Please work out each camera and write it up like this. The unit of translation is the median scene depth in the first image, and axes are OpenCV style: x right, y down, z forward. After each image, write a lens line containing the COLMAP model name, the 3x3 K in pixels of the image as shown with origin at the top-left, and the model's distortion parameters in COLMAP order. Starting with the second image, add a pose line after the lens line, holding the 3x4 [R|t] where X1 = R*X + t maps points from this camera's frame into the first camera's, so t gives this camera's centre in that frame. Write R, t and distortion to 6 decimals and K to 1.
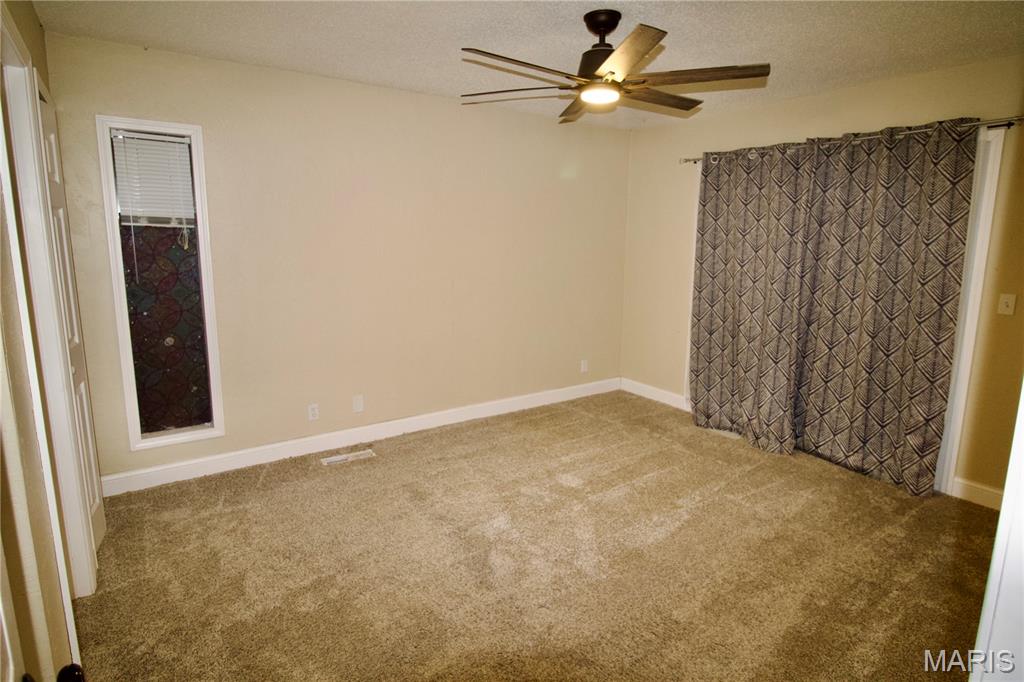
lens RADIAL K [[599.6, 0, 512.0], [0, 599.6, 341.0], [0, 0, 1]] dist [0.001278, 0.000165]
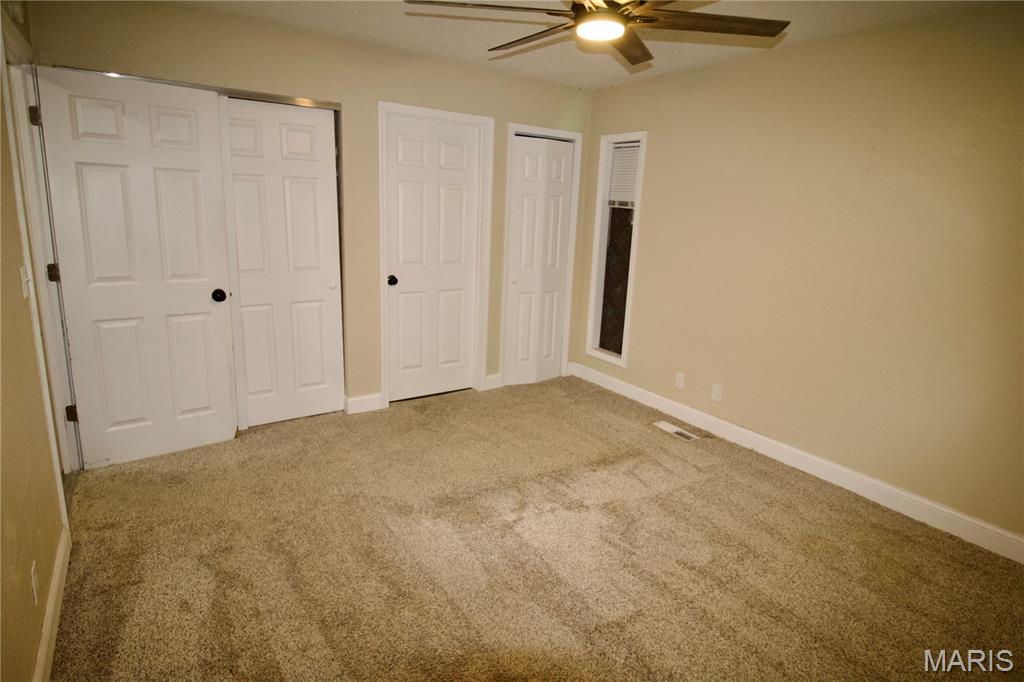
lens RADIAL K [[578.6, 0, 488.2], [0, 578.6, 336.8], [0, 0, 1]] dist [0.169402, 0.000210]
pose [[-0.122092, 0.202064, -0.971732, 0.850228], [-0.211145, 0.951358, 0.224357, -0.142690], [0.969800, 0.232569, -0.073488, 0.843304]]
